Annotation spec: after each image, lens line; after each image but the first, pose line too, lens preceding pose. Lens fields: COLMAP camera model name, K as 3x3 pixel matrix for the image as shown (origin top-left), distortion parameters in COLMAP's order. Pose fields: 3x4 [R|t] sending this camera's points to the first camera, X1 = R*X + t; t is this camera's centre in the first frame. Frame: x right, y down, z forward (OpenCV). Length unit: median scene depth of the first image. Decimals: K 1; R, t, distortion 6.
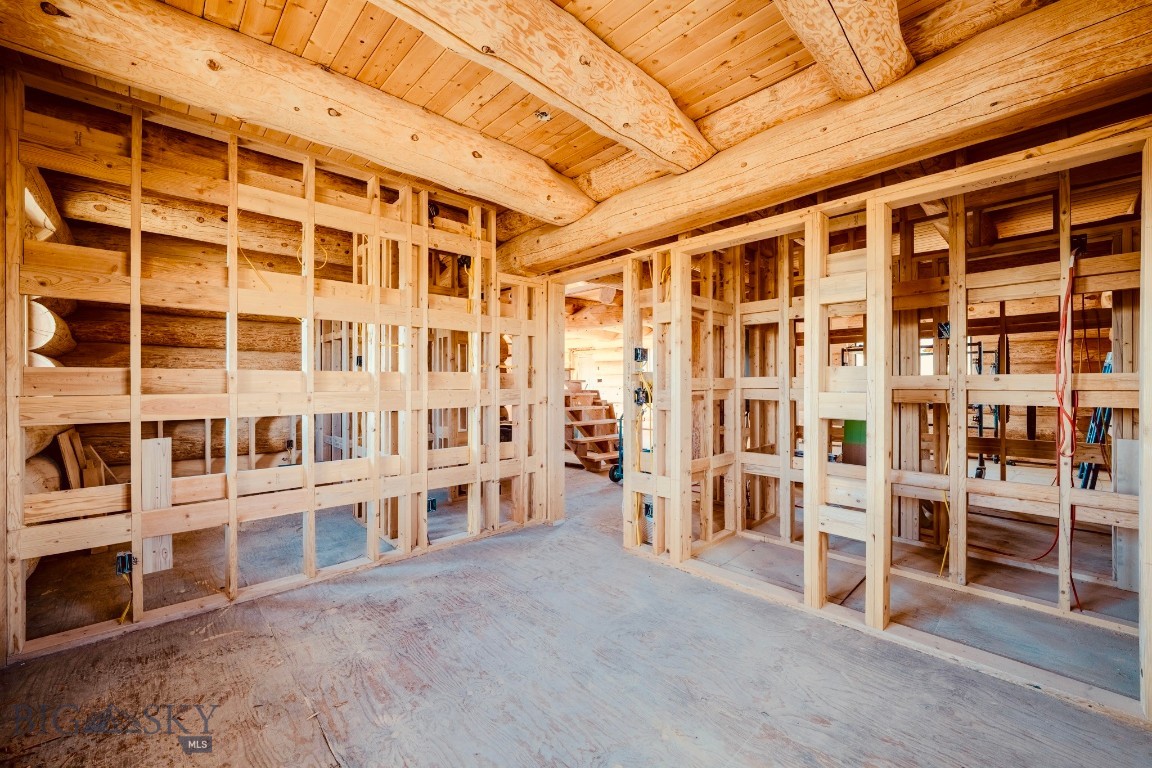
lens RADIAL K [[456.9, 0, 576.0], [0, 456.9, 384.0], [0, 0, 1]] dist [-0.020529, 0.007460]
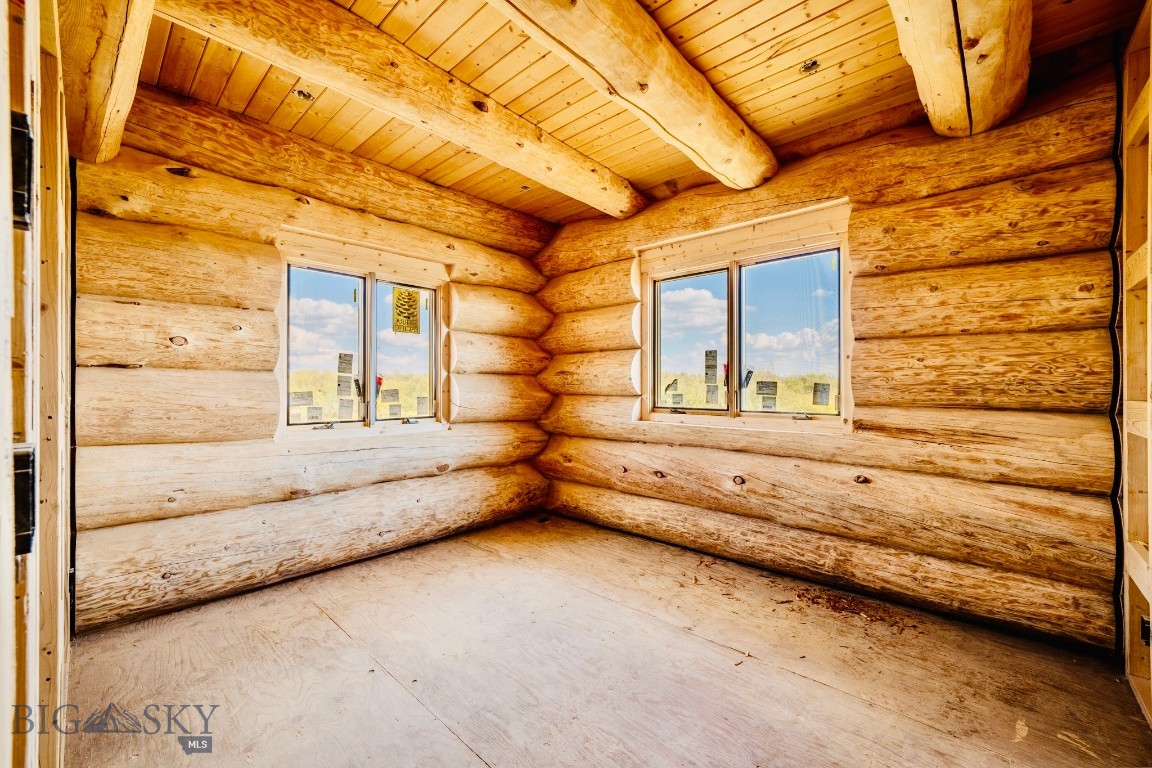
lens RADIAL K [[455.2, 0, 576.0], [0, 455.2, 384.0], [0, 0, 1]] dist [0.000407, 0.000090]
pose [[-0.997354, 0.000931, -0.072686, -0.012592], [0.000955, 0.999999, -0.000296, -0.004385], [0.072685, -0.000365, -0.997355, 1.276149]]
